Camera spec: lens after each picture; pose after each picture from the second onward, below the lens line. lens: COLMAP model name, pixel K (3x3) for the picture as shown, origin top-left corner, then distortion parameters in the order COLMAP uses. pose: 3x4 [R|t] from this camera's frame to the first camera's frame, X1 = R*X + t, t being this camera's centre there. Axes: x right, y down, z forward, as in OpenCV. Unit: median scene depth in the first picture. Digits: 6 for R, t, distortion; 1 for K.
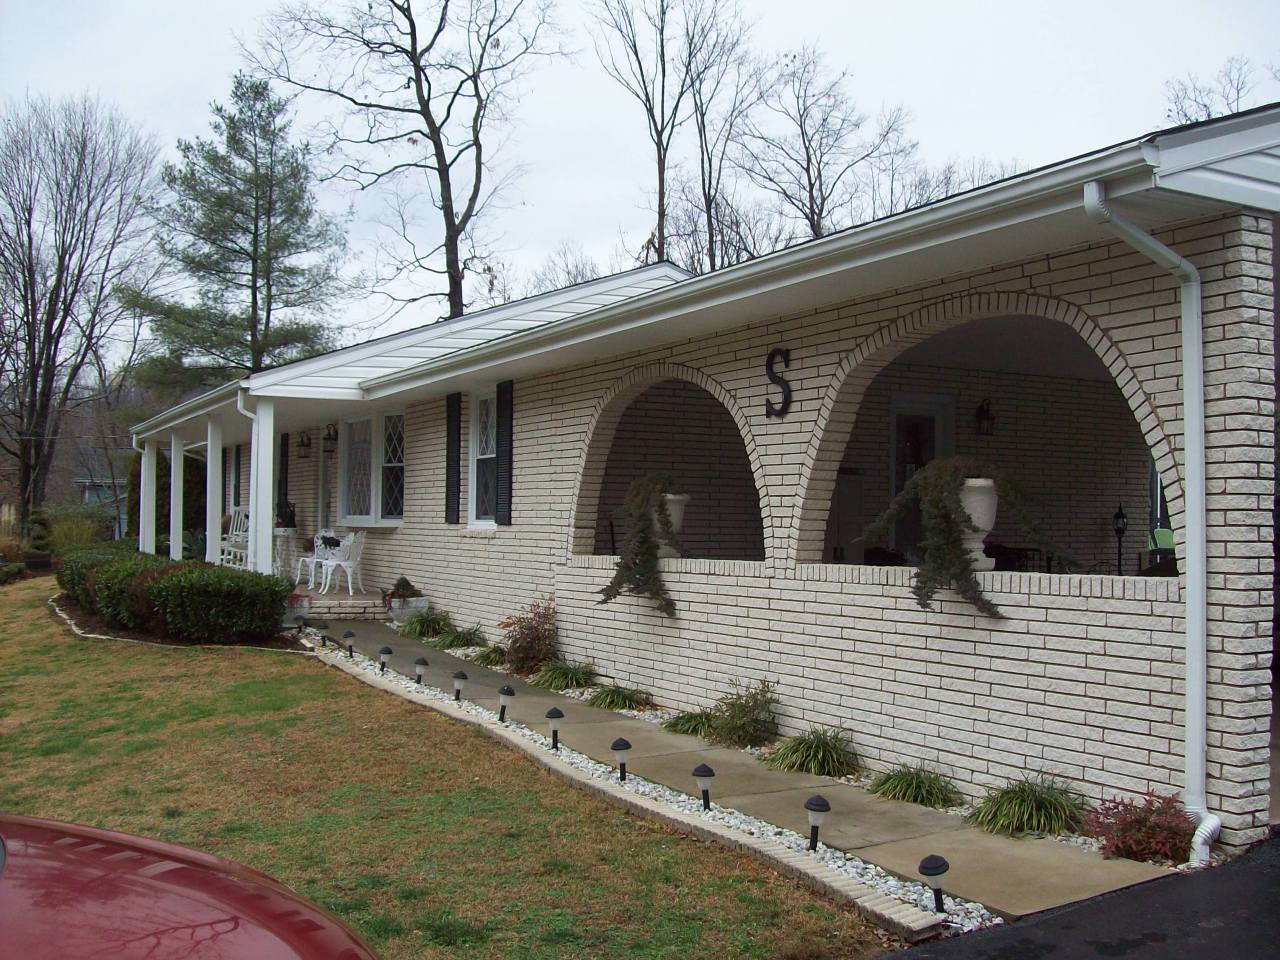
lens RADIAL K [[1364.3, 0, 633.4], [0, 1364.3, 487.2], [0, 0, 1]] dist [-0.125445, 0.000000]
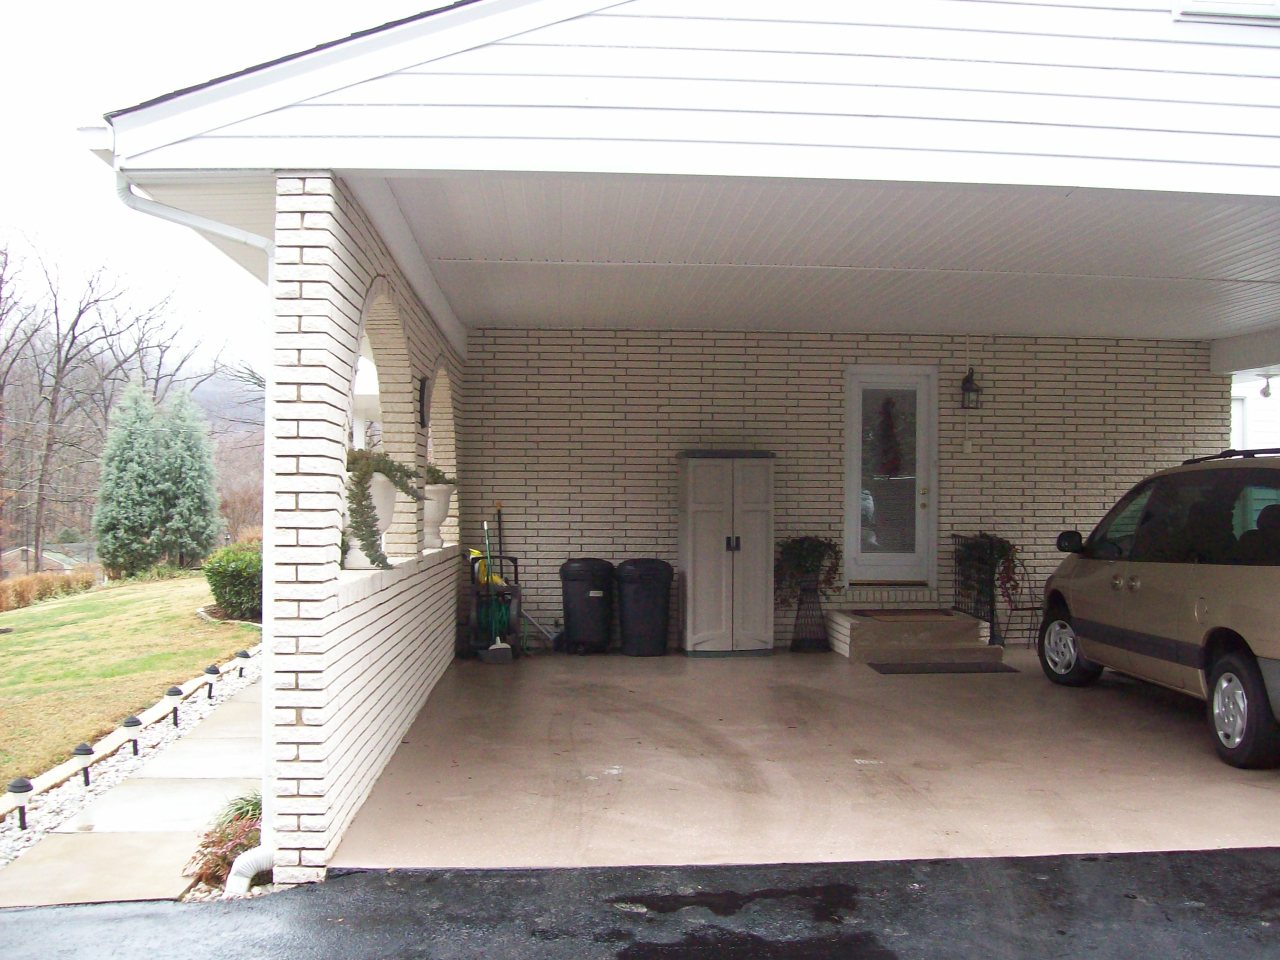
lens RADIAL K [[1364.3, 0, 642.0], [0, 1364.3, 483.2], [0, 0, 1]] dist [-0.125445, 0.000000]
pose [[0.912365, -0.009586, -0.409264, 0.295189], [0.014952, 0.999839, 0.009912, -0.001731], [0.409103, -0.015163, 0.912362, 0.075970]]
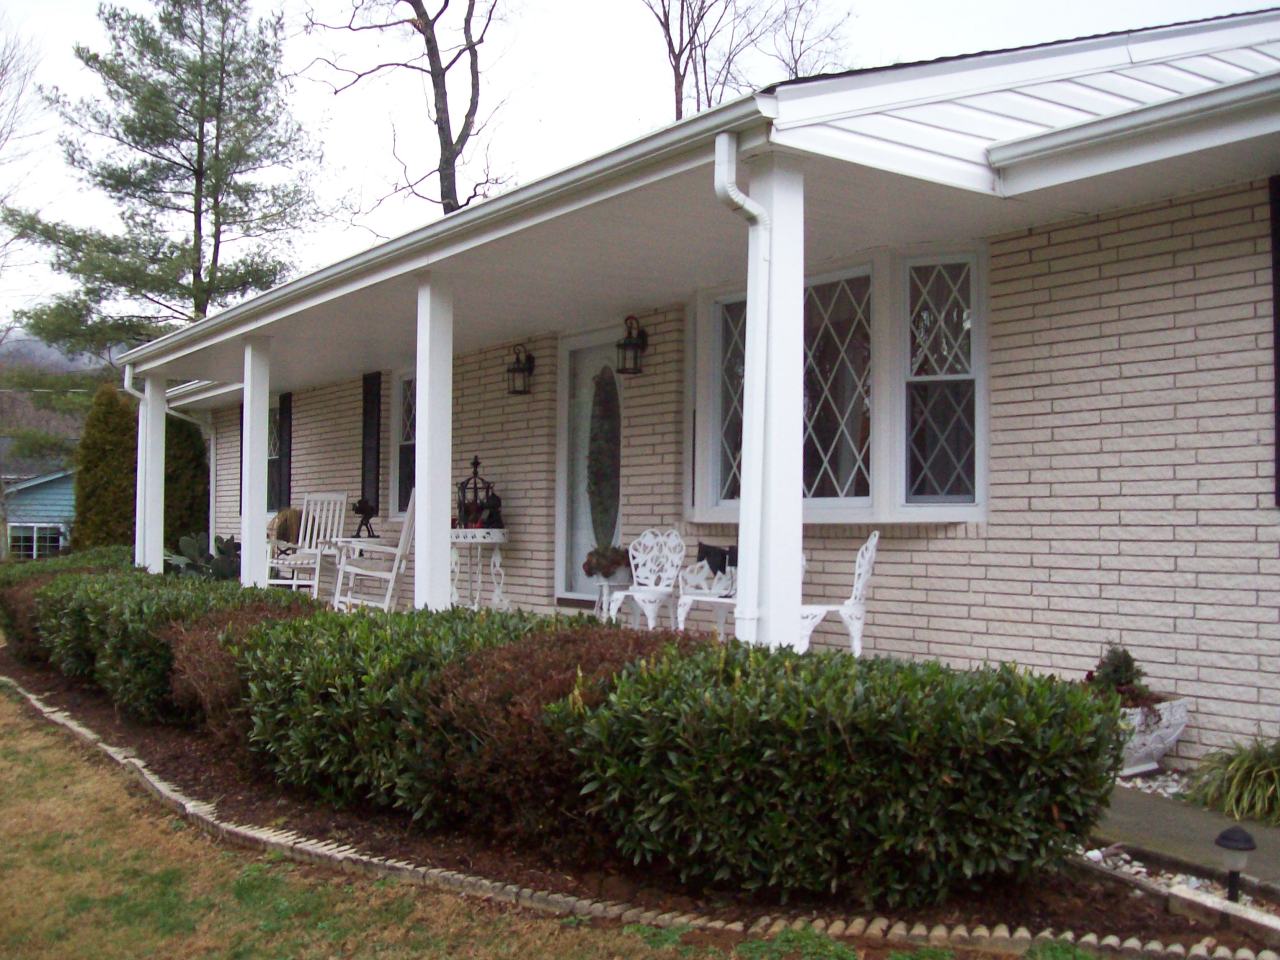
lens RADIAL K [[1364.3, 0, 636.1], [0, 1364.3, 478.2], [0, 0, 1]] dist [-0.125445, 0.000000]
pose [[0.992701, 0.004415, 0.120518, -0.261639], [-0.003042, 0.999928, -0.011578, 0.016528], [-0.120560, 0.011127, 0.992644, 0.474423]]
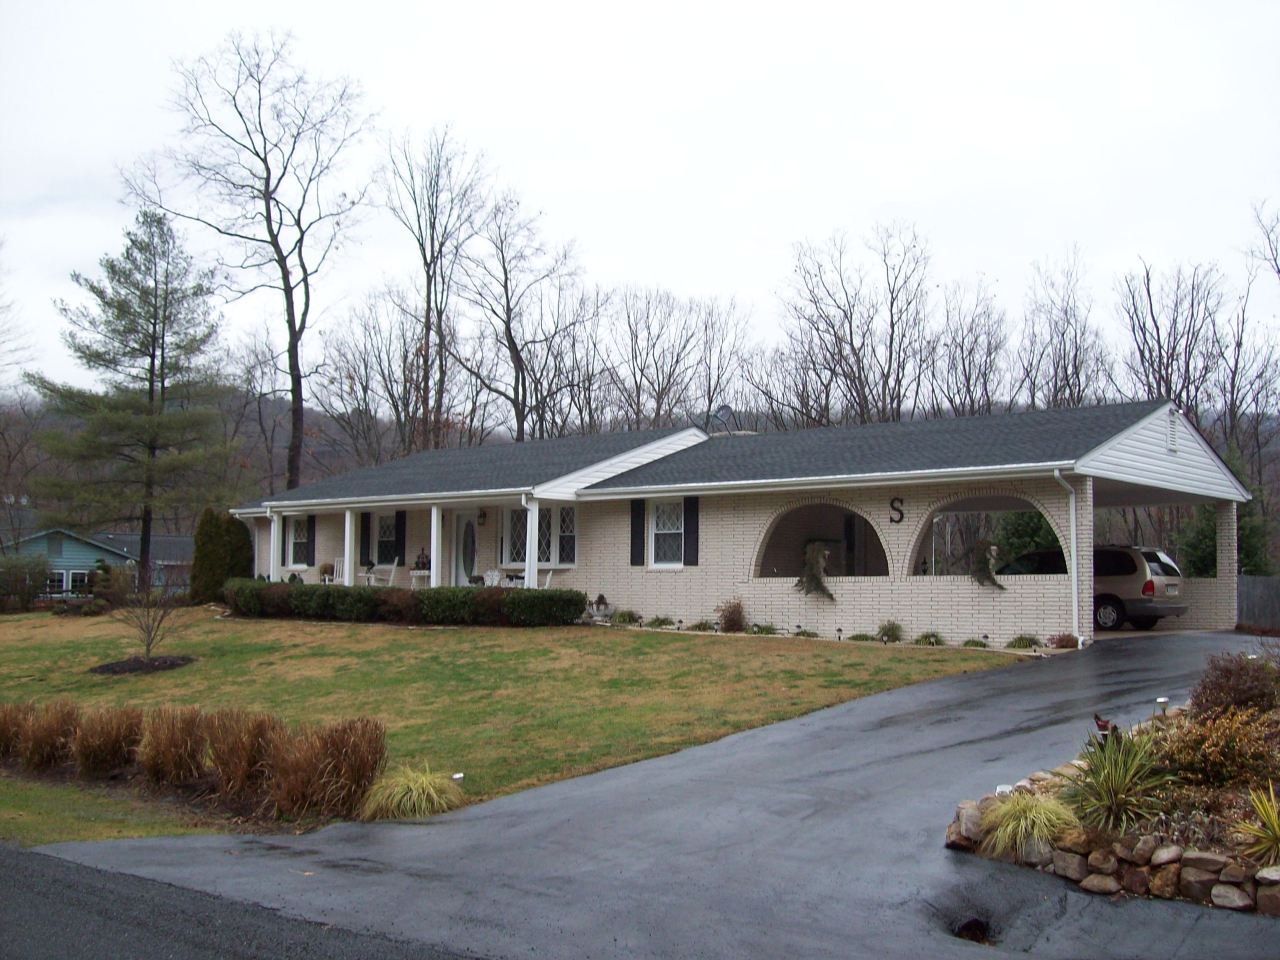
lens RADIAL K [[1364.3, 0, 641.7], [0, 1364.3, 475.0], [0, 0, 1]] dist [-0.125445, 0.000000]
pose [[0.935994, 0.025243, 0.351111, -0.588467], [-0.007126, 0.998580, -0.052796, 0.000034], [-0.351945, 0.046914, 0.934844, -0.606705]]
